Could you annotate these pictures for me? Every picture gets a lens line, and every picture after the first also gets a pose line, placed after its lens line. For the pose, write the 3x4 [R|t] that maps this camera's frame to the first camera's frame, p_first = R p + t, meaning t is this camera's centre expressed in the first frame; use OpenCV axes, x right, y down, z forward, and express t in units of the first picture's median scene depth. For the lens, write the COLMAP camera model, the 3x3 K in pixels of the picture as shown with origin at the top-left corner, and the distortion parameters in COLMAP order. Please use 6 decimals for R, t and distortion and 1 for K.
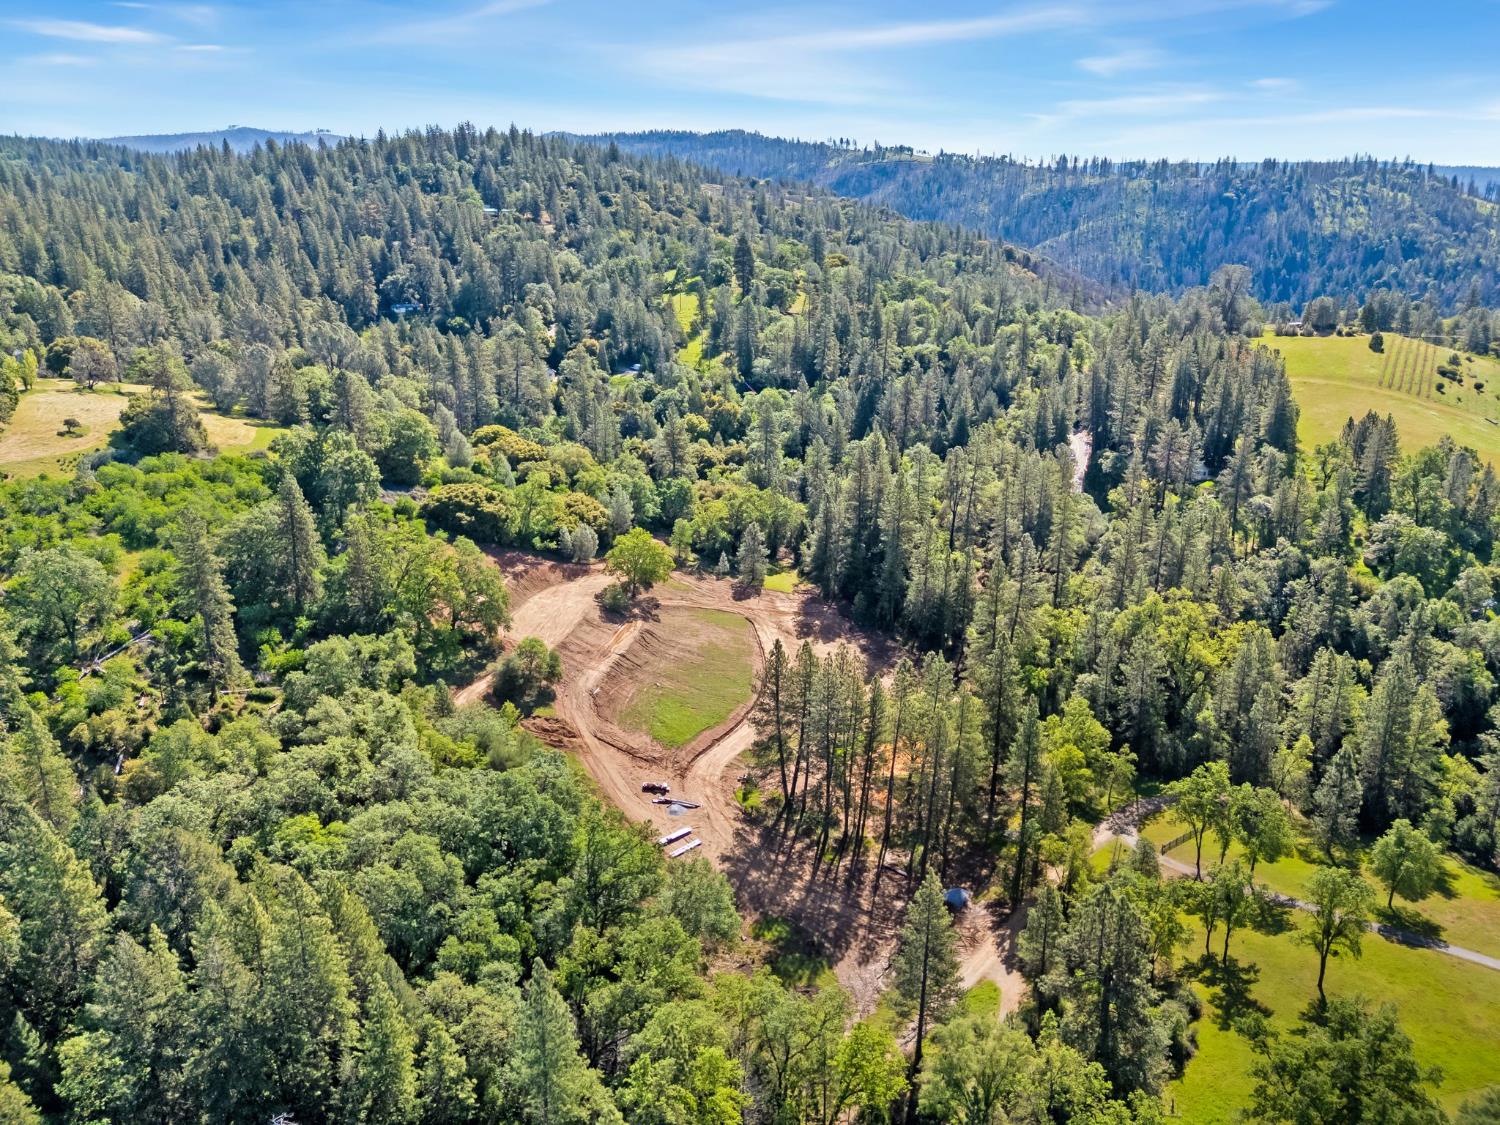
lens RADIAL K [[1100.6, 0, 750.0], [0, 1100.6, 562.5], [0, 0, 1]] dist [0.067468, -0.058306]
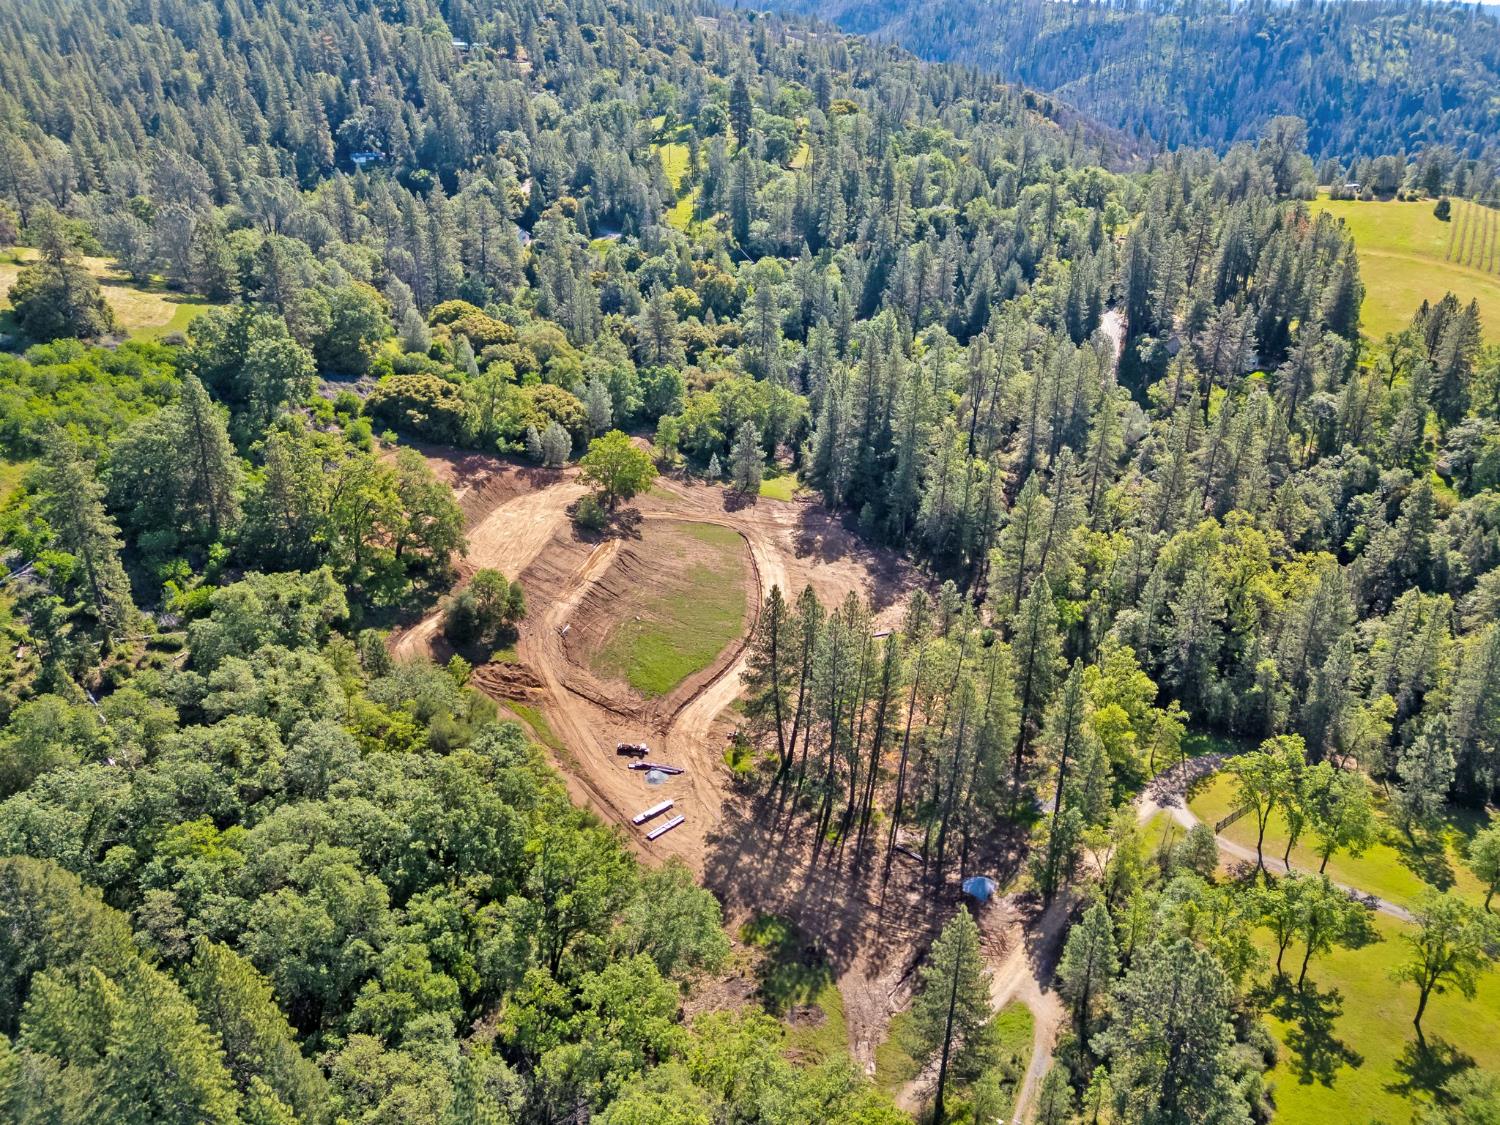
lens RADIAL K [[1100.6, 0, 750.0], [0, 1100.6, 562.5], [0, 0, 1]] dist [0.067468, -0.058306]
pose [[0.999960, 0.007413, 0.005021, 0.000936], [-0.007982, 0.992131, 0.124952, -0.038123], [-0.004055, -0.124988, 0.992150, 0.121209]]
